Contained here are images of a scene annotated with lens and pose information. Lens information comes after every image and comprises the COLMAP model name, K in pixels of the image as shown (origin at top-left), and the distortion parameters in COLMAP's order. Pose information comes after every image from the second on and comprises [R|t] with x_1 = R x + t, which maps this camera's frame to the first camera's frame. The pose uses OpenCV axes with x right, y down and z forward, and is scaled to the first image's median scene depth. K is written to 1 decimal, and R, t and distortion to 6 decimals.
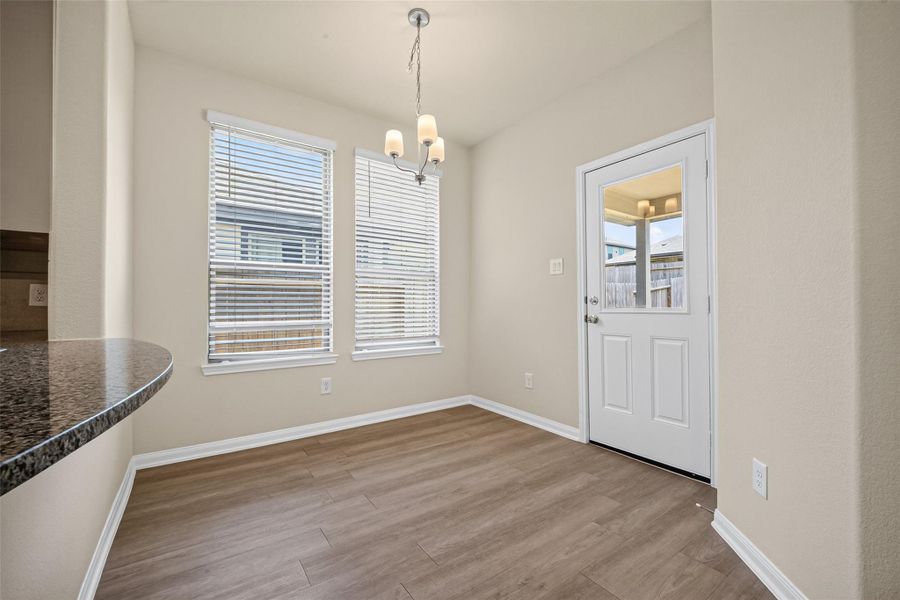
lens RADIAL K [[369.4, 0, 449.6], [0, 369.4, 304.0], [0, 0, 1]] dist [0.002182, -0.006482]
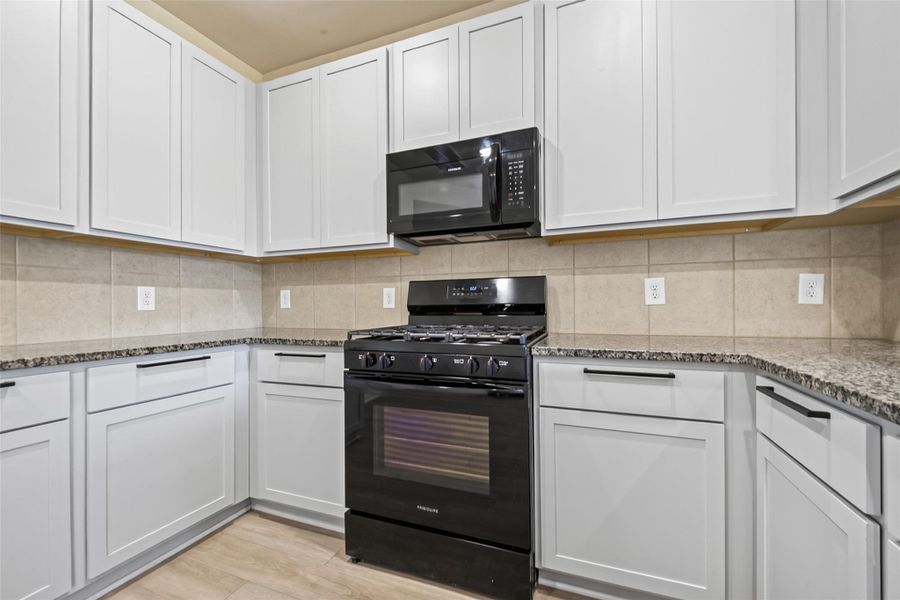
lens RADIAL K [[369.4, 0, 452.4], [0, 369.4, 304.5], [0, 0, 1]] dist [0.002182, -0.006482]
pose [[0.551289, -0.003888, -0.834305, -0.836721], [0.006874, 0.999976, -0.000118, 0.005929], [0.834286, -0.005670, 0.551303, 0.006923]]
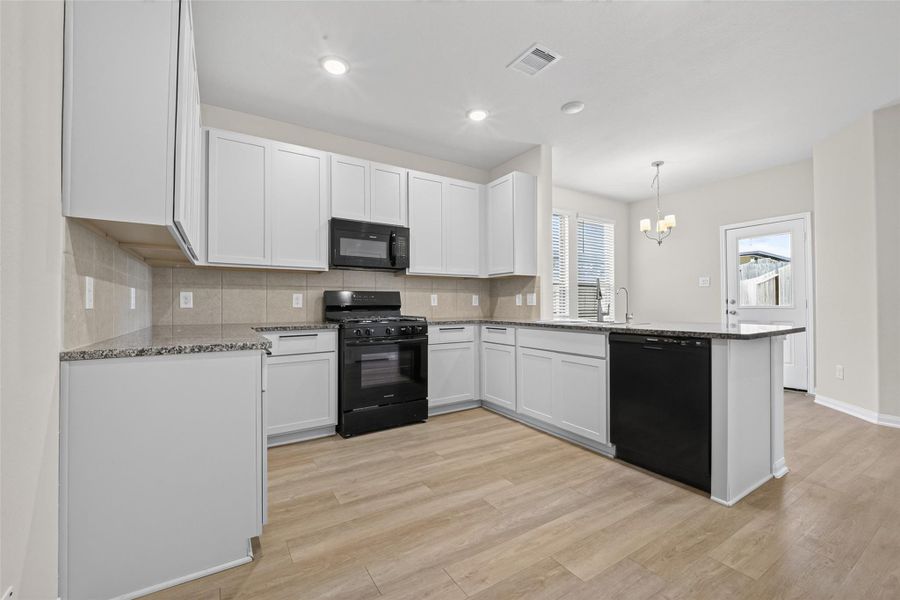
lens RADIAL K [[369.4, 0, 448.9], [0, 369.4, 302.2], [0, 0, 1]] dist [0.002182, -0.006482]
pose [[0.998479, -0.001560, -0.055115, -1.068168], [0.001158, 0.999973, -0.007319, 0.004935], [0.055125, 0.007245, 0.998453, -1.049027]]
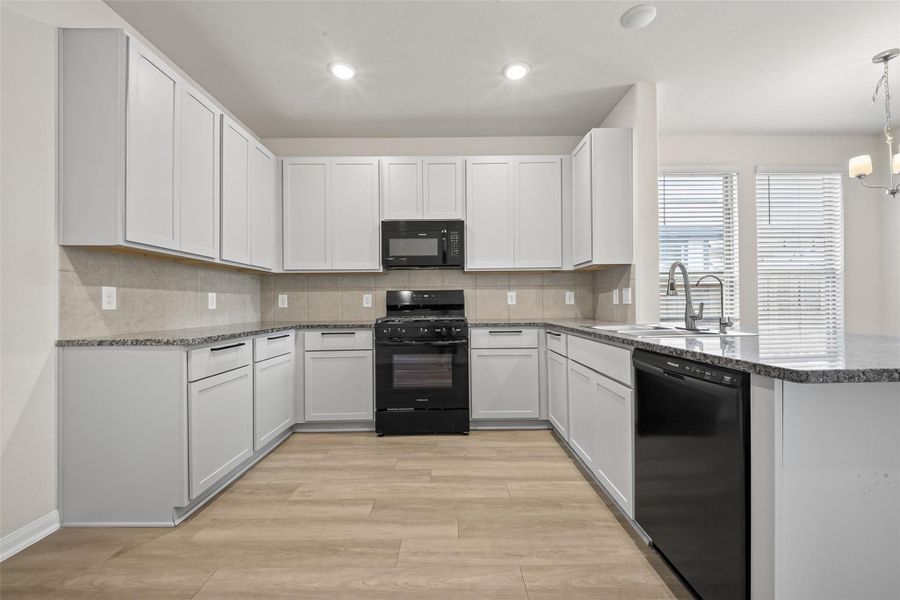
lens RADIAL K [[369.4, 0, 453.2], [0, 369.4, 302.3], [0, 0, 1]] dist [0.002182, -0.006482]
pose [[0.821348, -0.007294, -0.570381, -0.533541], [0.006747, 0.999973, -0.003071, 0.001682], [0.570387, -0.001326, 0.821375, -0.698285]]
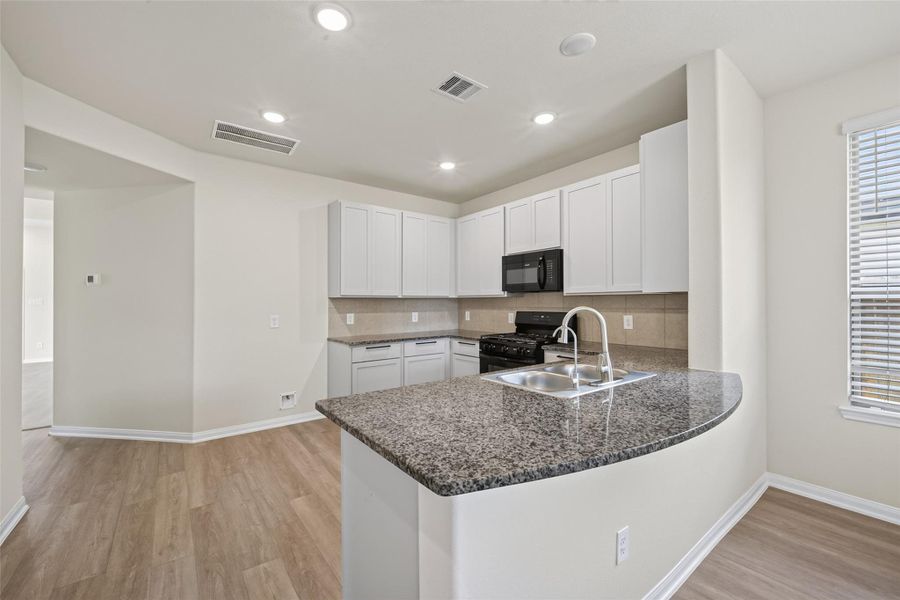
lens RADIAL K [[369.4, 0, 451.3], [0, 369.4, 298.9], [0, 0, 1]] dist [0.002182, -0.006482]
pose [[0.041882, -0.003794, -0.999115, 0.211781], [0.005617, 0.999978, -0.003562, -0.110898], [0.999107, -0.005463, 0.041902, 0.007236]]
